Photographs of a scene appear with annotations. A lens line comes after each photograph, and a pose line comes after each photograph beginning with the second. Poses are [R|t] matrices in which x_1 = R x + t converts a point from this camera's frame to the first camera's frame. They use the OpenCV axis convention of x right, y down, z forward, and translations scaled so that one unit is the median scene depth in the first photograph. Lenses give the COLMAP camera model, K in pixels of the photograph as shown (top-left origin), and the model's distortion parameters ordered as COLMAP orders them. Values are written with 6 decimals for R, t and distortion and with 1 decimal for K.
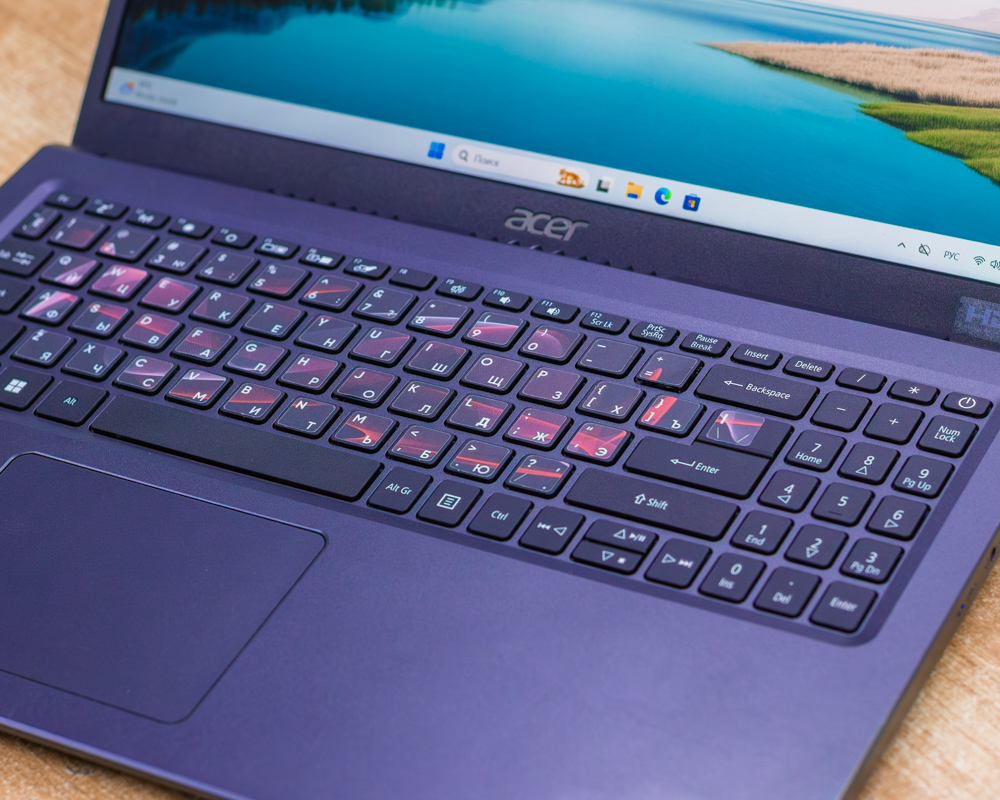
lens RADIAL K [[2996.4, 0, 500.0], [0, 2996.4, 400.0], [0, 0, 1]] dist [-0.088984, 0.179845]
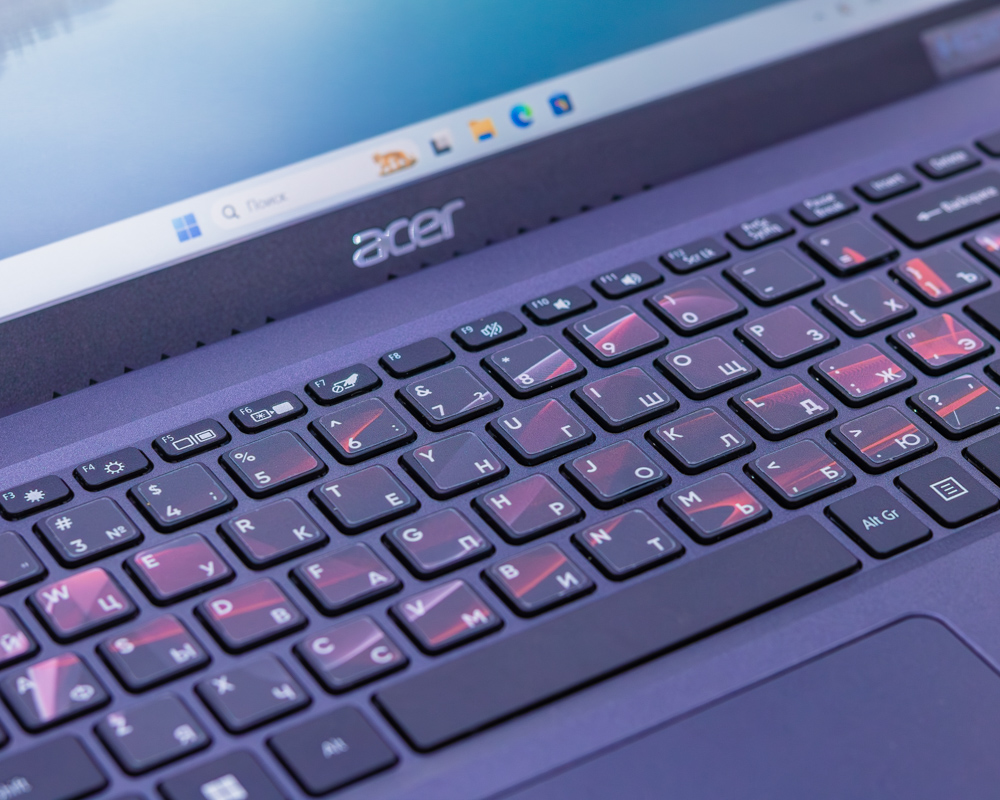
lens RADIAL K [[2996.4, 0, 500.0], [0, 2996.4, 400.0], [0, 0, 1]] dist [-0.088984, 0.179845]
pose [[0.502101, -0.428455, 0.751212, -0.507856], [0.496093, 0.854210, 0.155618, -0.123877], [-0.708369, 0.294535, 0.641454, 0.577441]]
